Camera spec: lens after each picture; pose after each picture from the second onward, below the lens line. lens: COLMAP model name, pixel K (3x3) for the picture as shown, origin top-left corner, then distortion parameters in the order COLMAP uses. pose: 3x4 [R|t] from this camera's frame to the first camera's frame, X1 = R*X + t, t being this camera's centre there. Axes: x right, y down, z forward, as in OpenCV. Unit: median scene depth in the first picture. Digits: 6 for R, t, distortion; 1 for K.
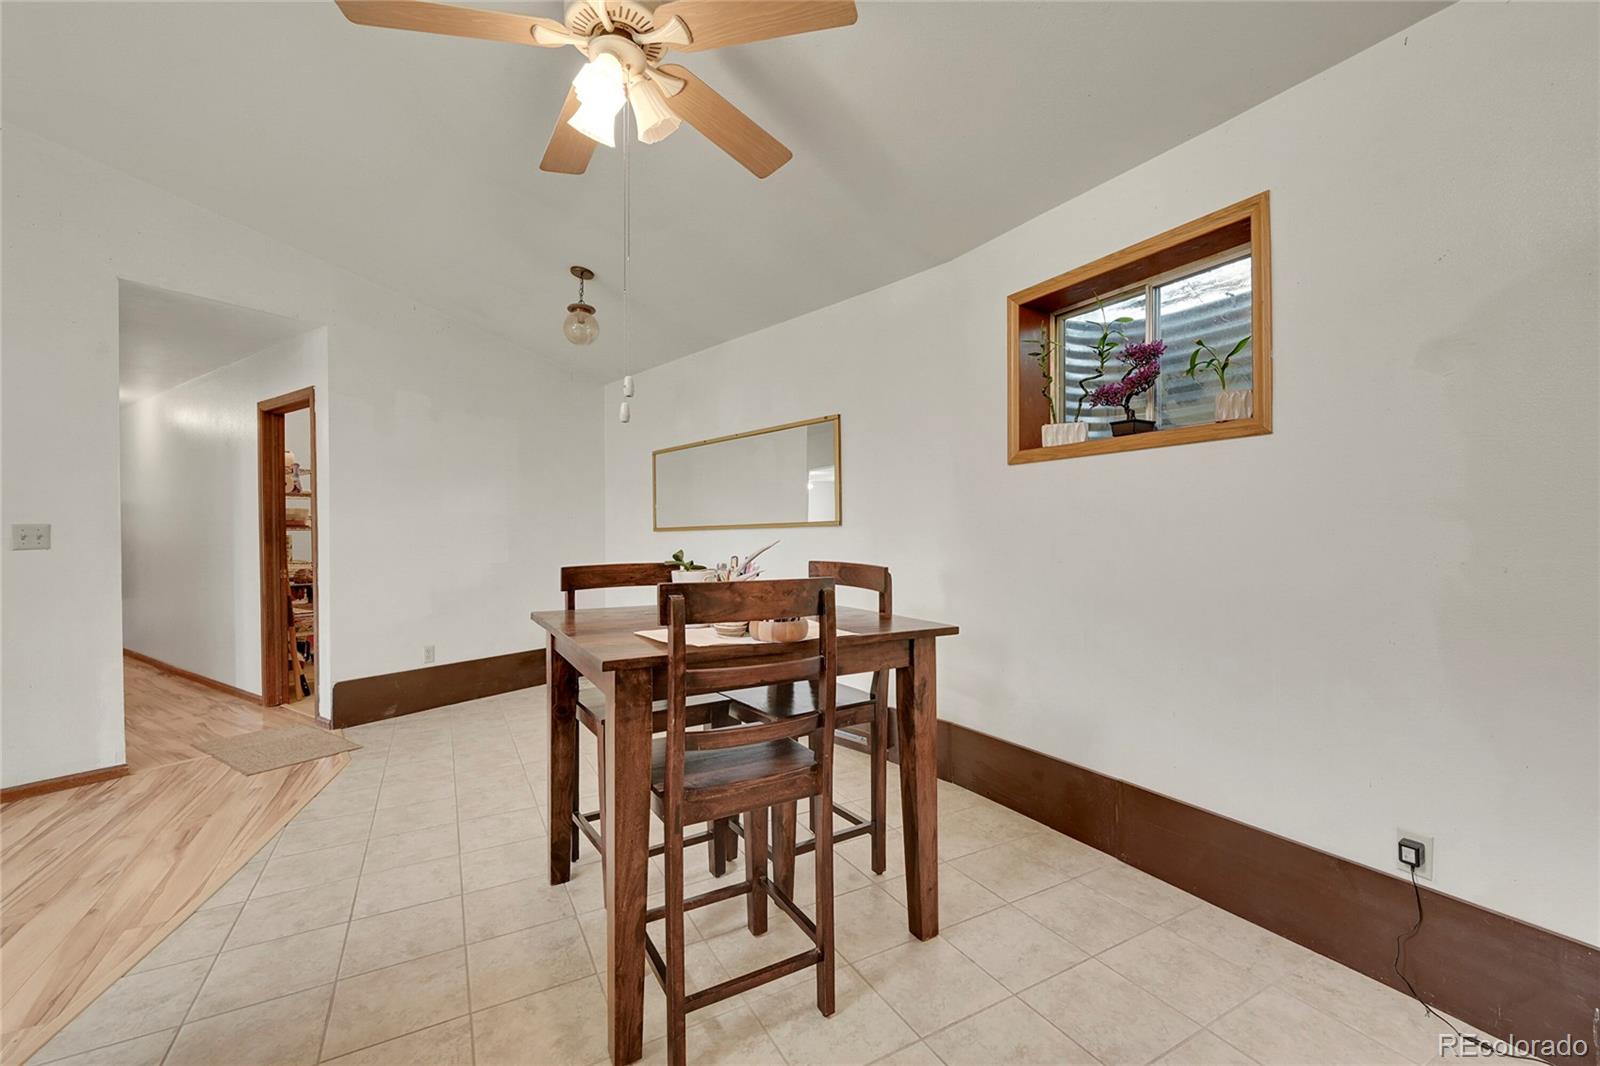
lens RADIAL K [[654.5, 0, 804.6], [0, 654.5, 537.4], [0, 0, 1]] dist [-0.002095, -0.000028]
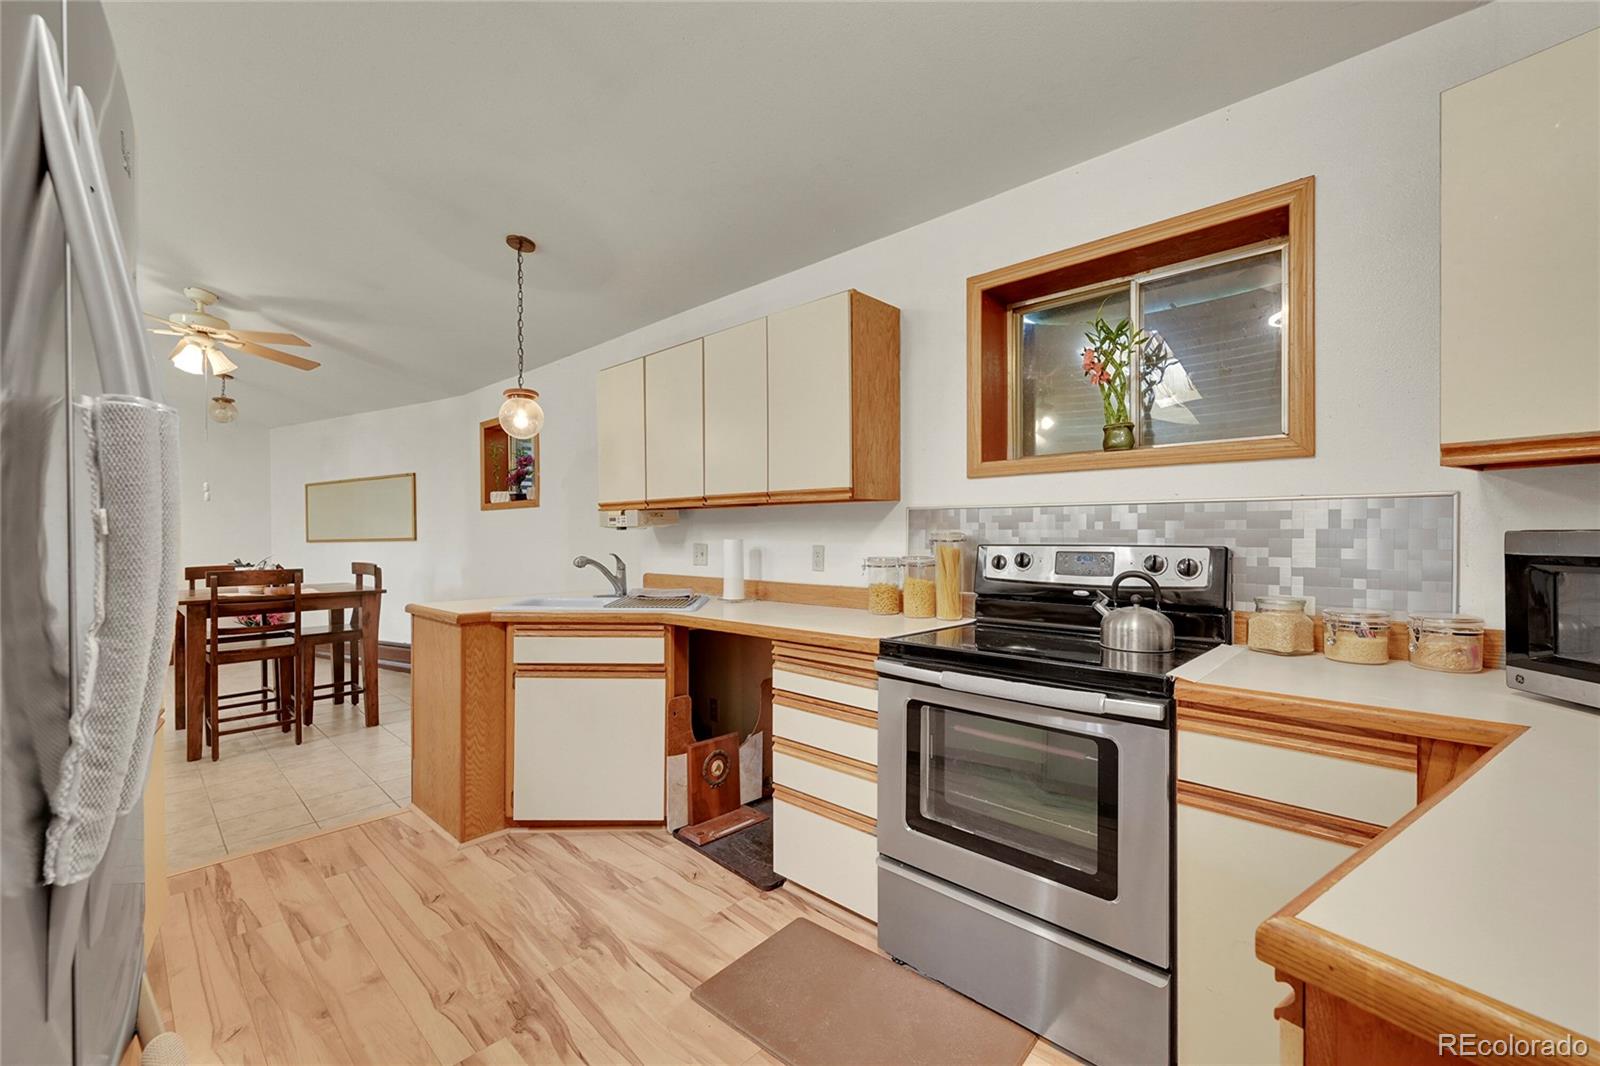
lens RADIAL K [[654.5, 0, 804.6], [0, 654.5, 537.4], [0, 0, 1]] dist [-0.002095, -0.000028]
pose [[0.955200, -0.003229, 0.295942, 0.738076], [0.003184, 0.999995, 0.000634, -0.035057], [-0.295942, 0.000337, 0.955206, -1.262580]]
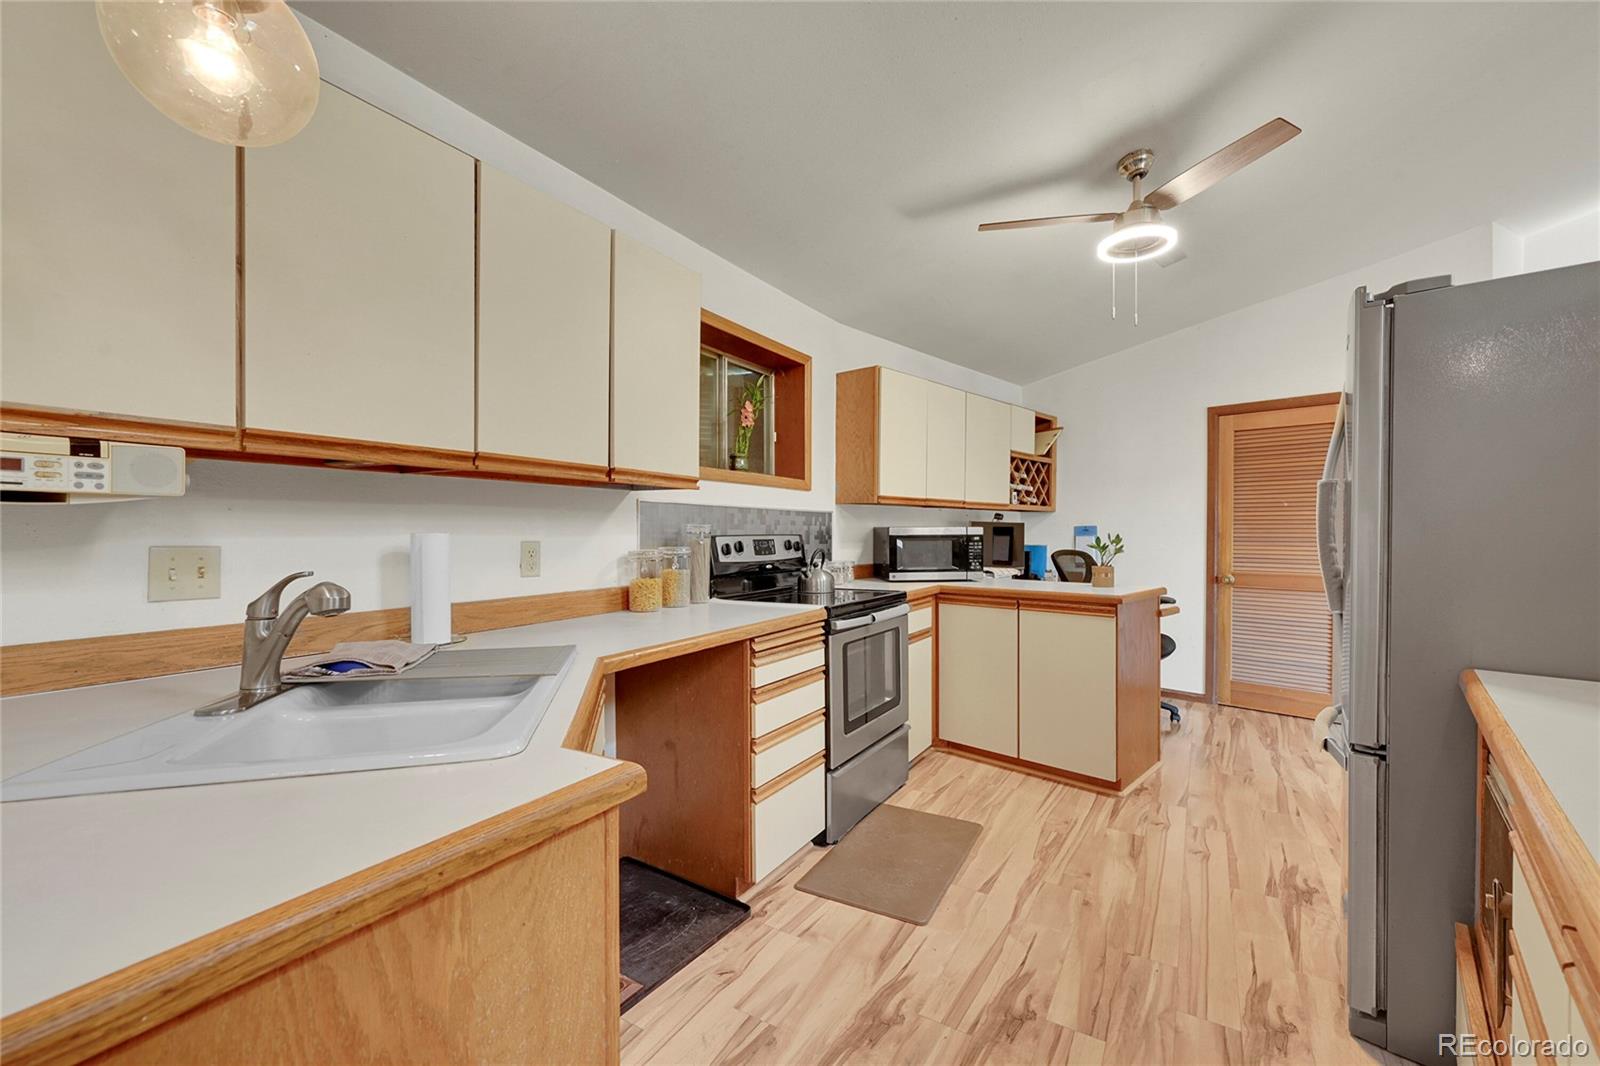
lens RADIAL K [[657.3, 0, 800.4], [0, 657.3, 538.3], [0, 0, 1]] dist [0.000837, 0.000144]
pose [[-0.483709, -0.008016, 0.875192, 0.198007], [0.004535, 0.999922, 0.011665, -0.031689], [-0.875217, 0.009611, -0.483635, -0.043429]]
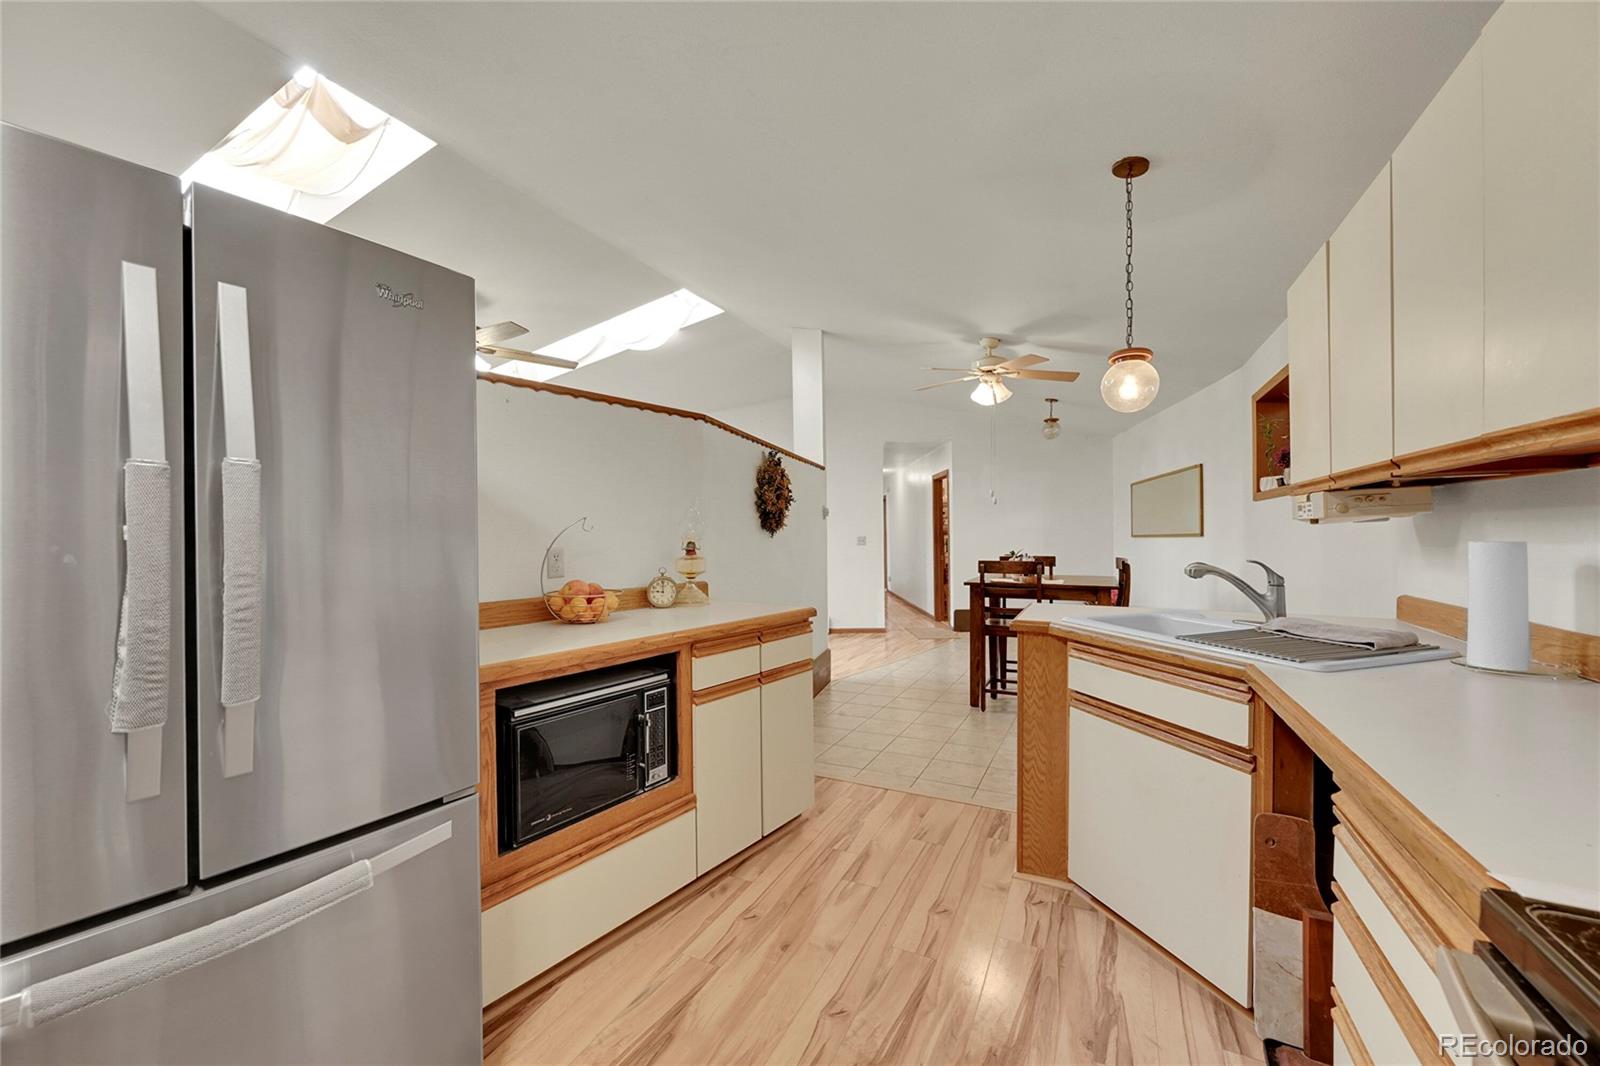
lens RADIAL K [[630.6, 0, 802.6], [0, 630.6, 536.1], [0, 0, 1]] dist [0.000426, 0.000033]
pose [[0.563120, 0.002321, -0.826372, 1.095174], [0.002483, 0.999987, 0.004501, -0.040323], [0.826371, -0.004587, 0.563107, -0.882088]]
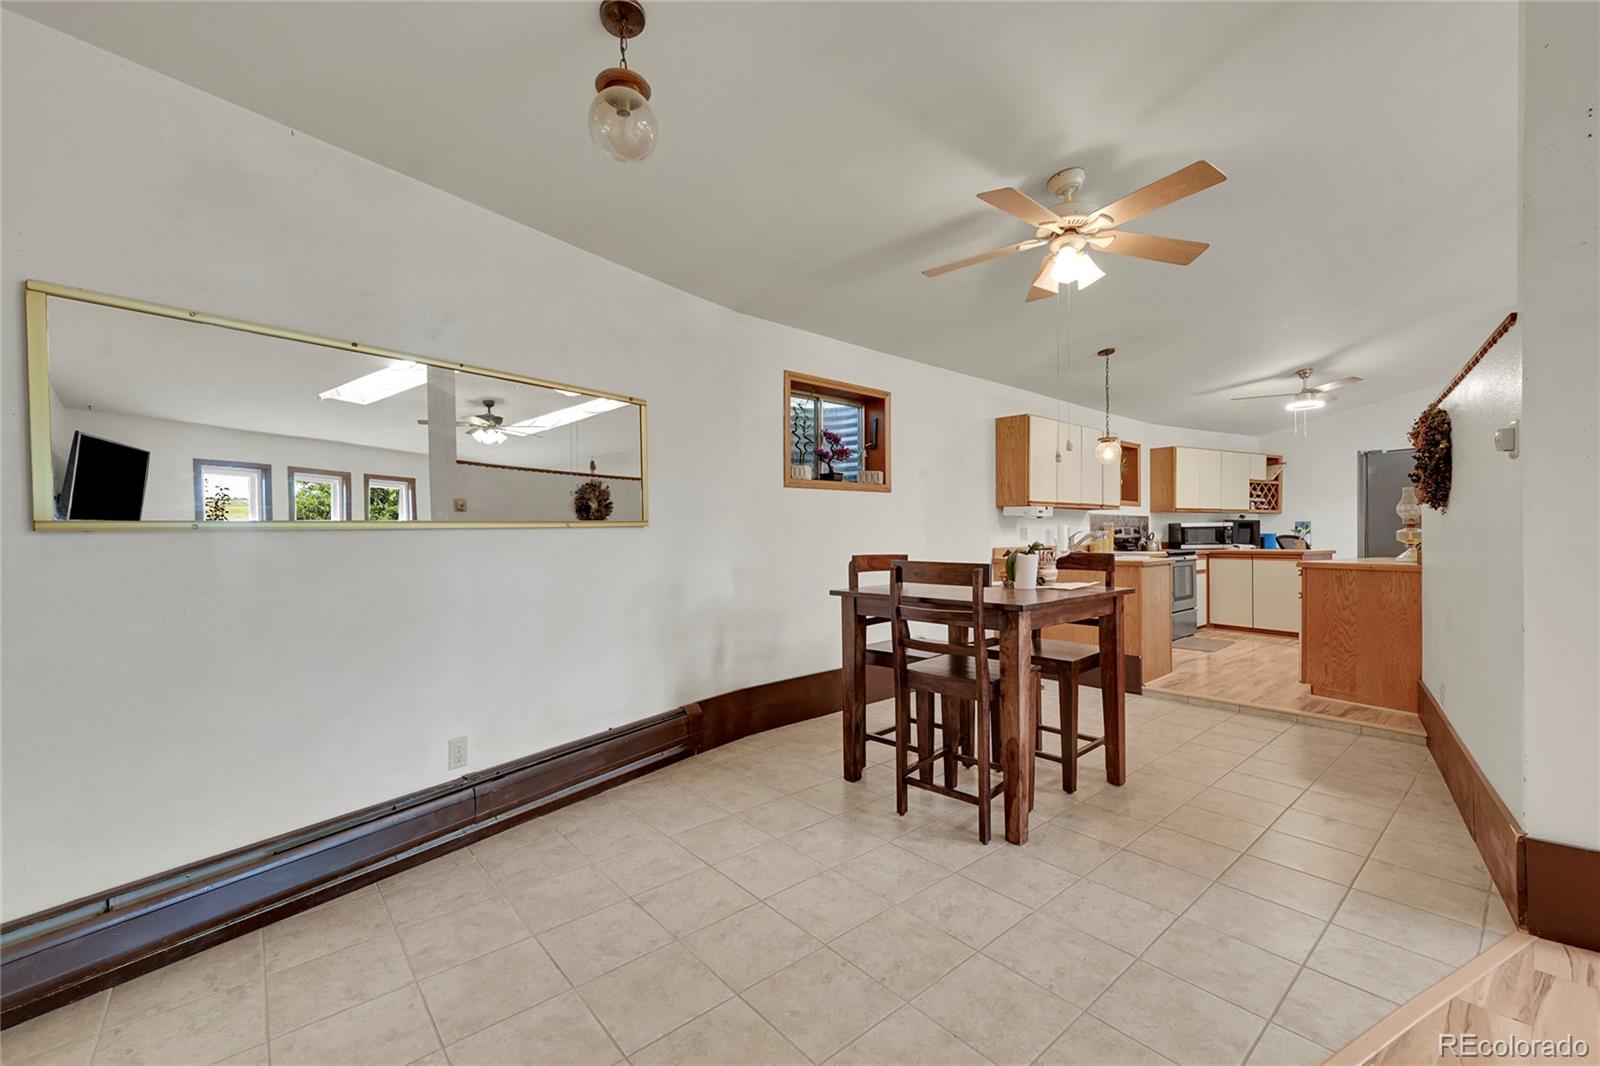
lens RADIAL K [[654.5, 0, 804.6], [0, 654.5, 537.4], [0, 0, 1]] dist [-0.002095, -0.000028]
pose [[-0.200442, -0.000528, 0.979705, -1.265079], [0.012894, 0.999912, 0.003177, -0.003504], [-0.979621, 0.013269, -0.200417, 1.422412]]
